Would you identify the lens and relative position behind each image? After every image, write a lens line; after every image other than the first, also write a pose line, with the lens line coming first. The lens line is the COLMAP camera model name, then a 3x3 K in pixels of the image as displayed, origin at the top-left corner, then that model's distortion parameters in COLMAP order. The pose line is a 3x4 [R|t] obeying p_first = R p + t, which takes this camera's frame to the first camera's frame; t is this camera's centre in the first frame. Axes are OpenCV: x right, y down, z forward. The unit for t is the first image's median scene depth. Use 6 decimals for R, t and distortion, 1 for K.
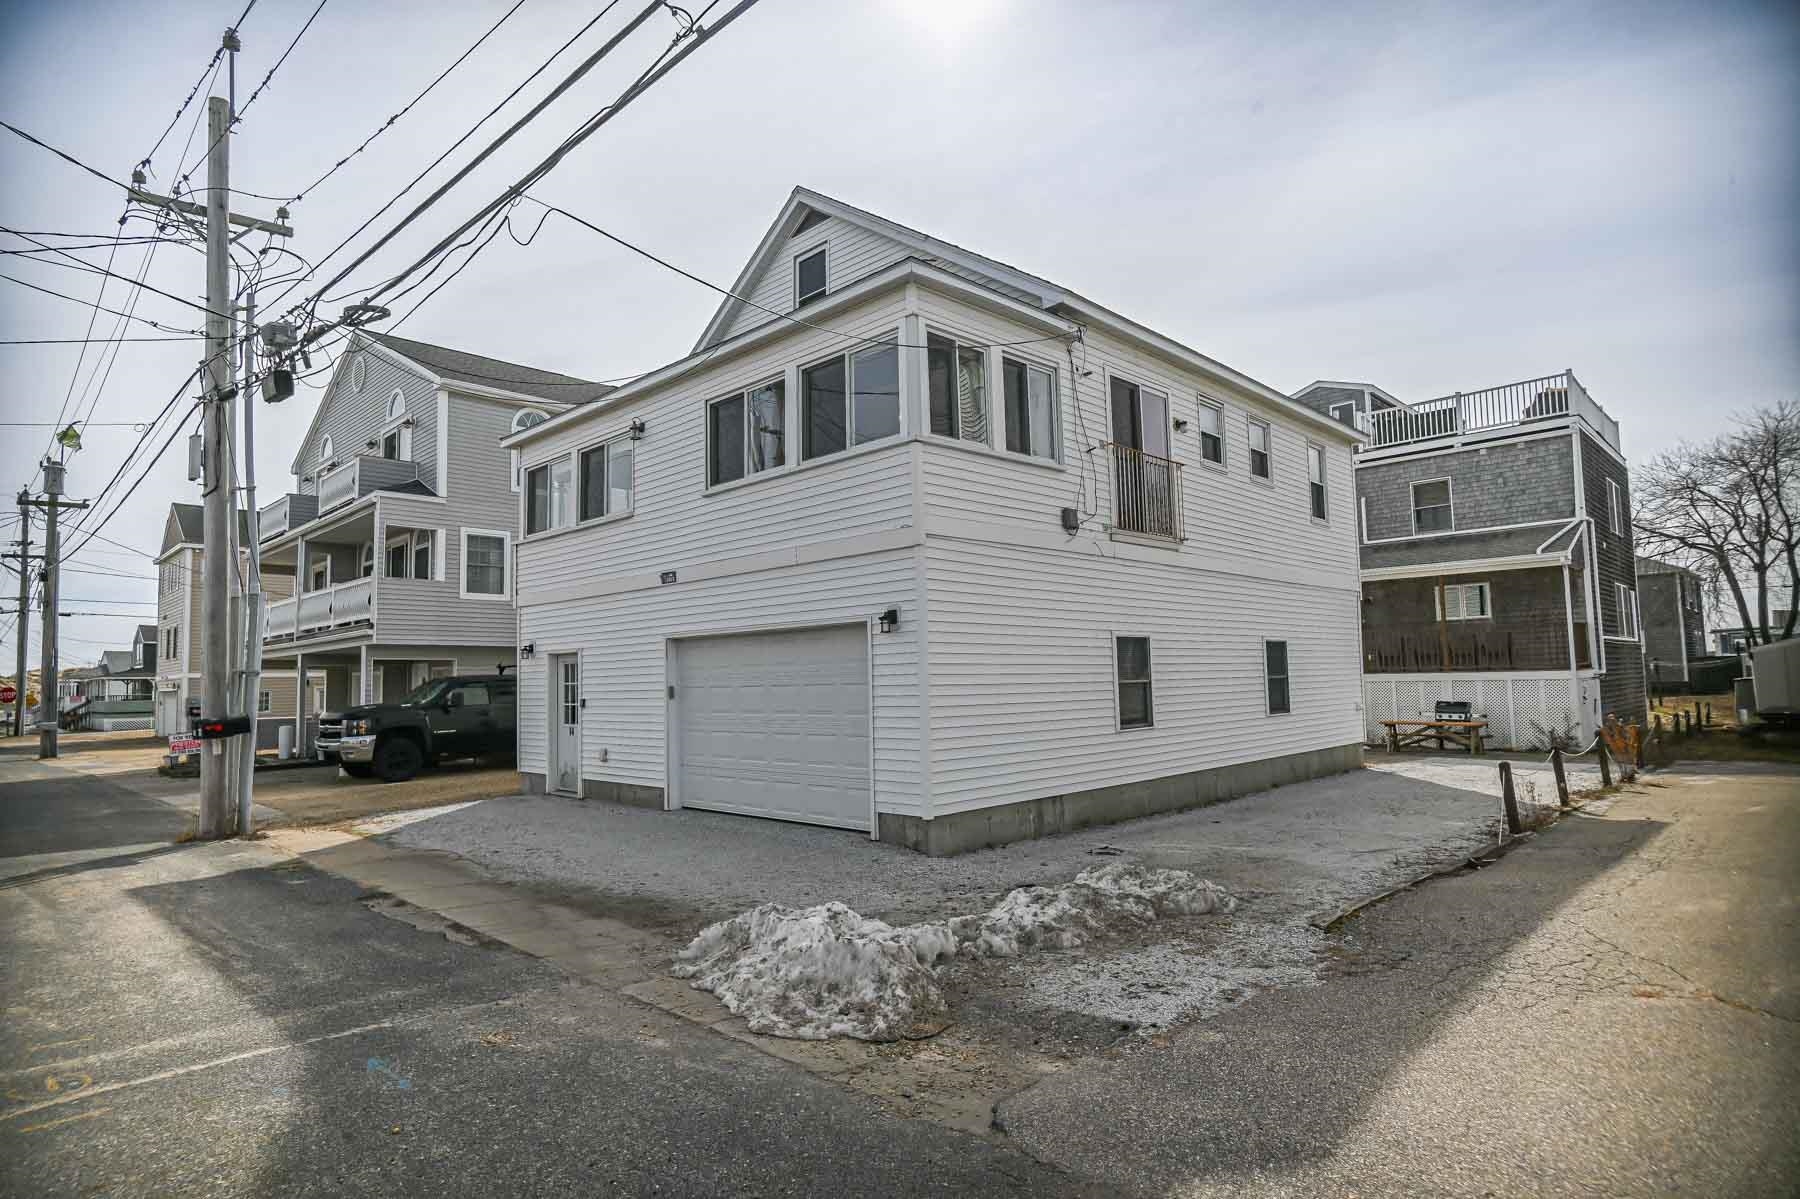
lens RADIAL K [[947.9, 0, 900.0], [0, 947.9, 599.5], [0, 0, 1]] dist [0.030510, -0.031336]
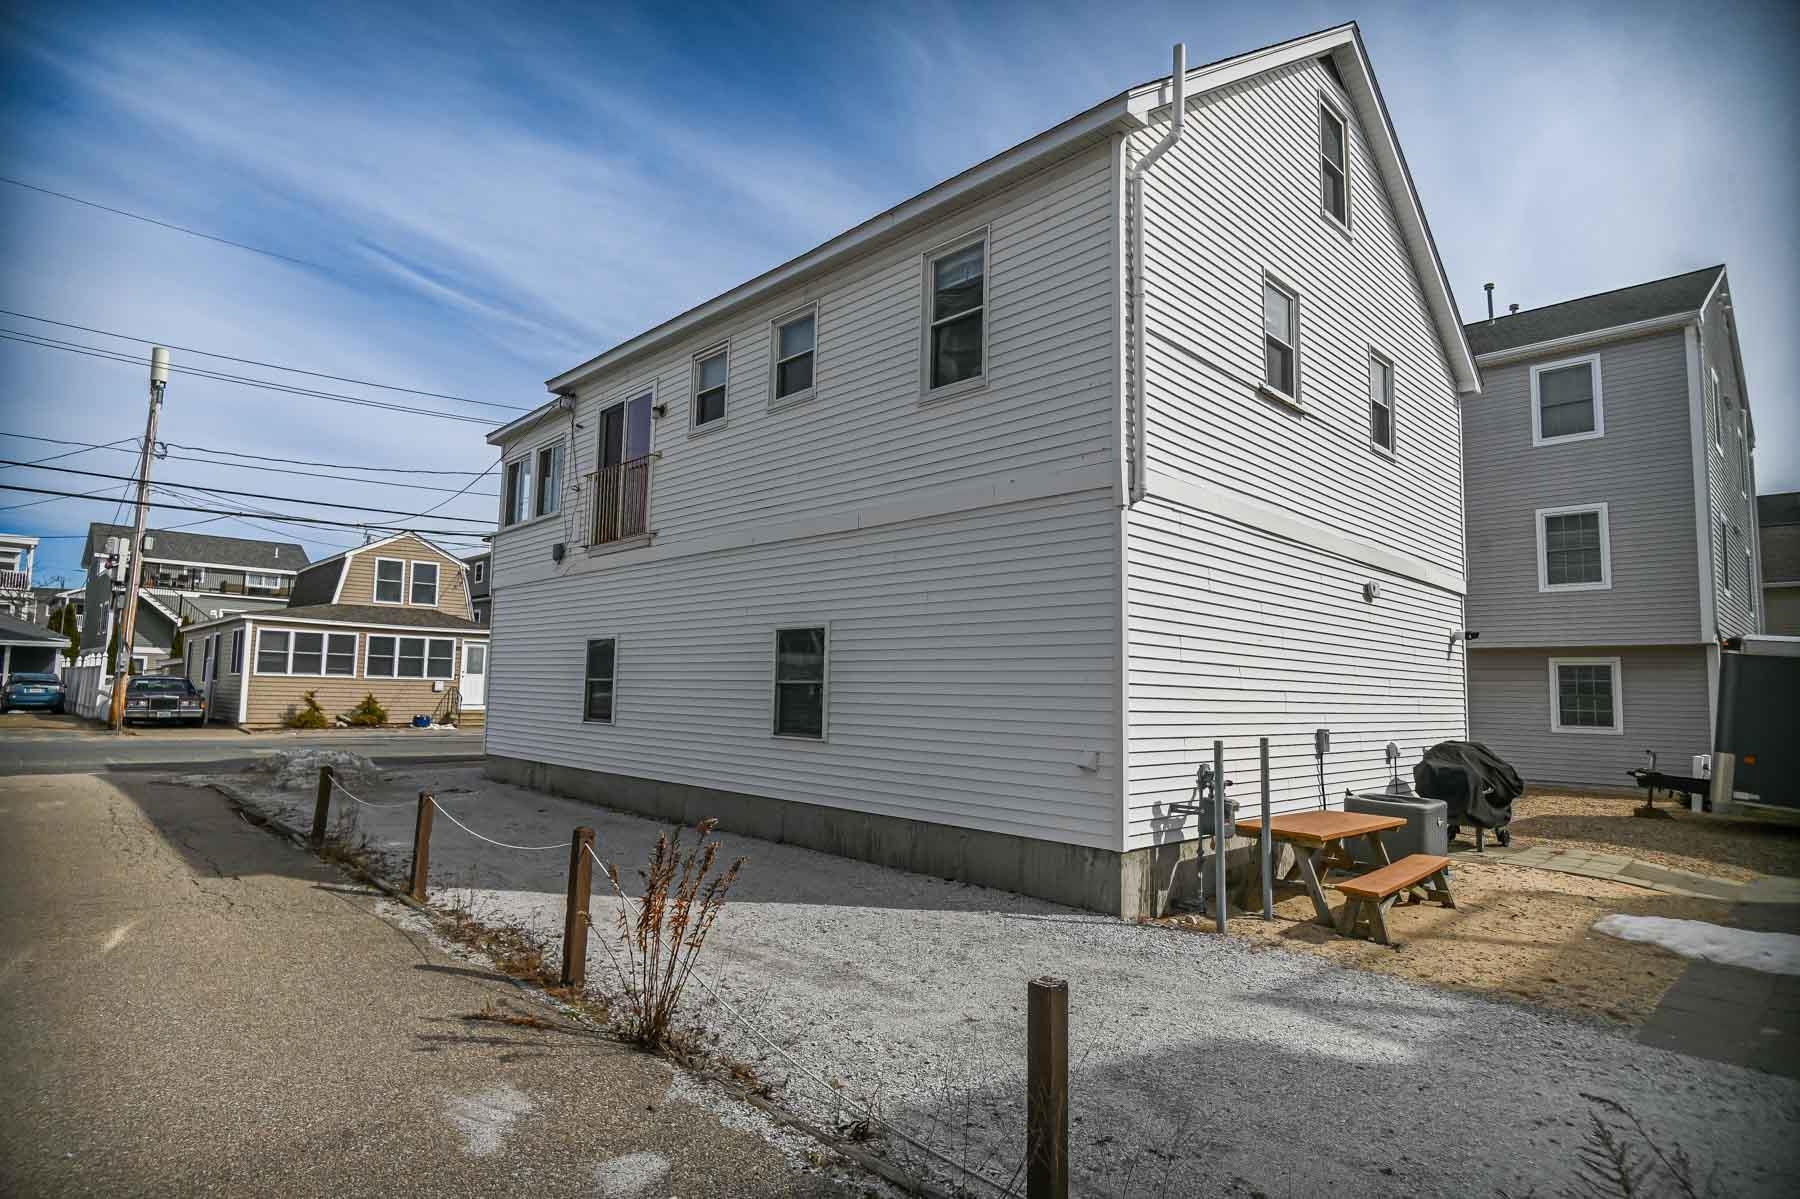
lens RADIAL K [[947.9, 0, 900.0], [0, 947.9, 599.5], [0, 0, 1]] dist [0.030510, -0.031336]
pose [[-0.023544, -0.074596, -0.996936, 1.292062], [0.068469, 0.994750, -0.076049, 0.096464], [0.997375, -0.070050, -0.018313, 1.319981]]
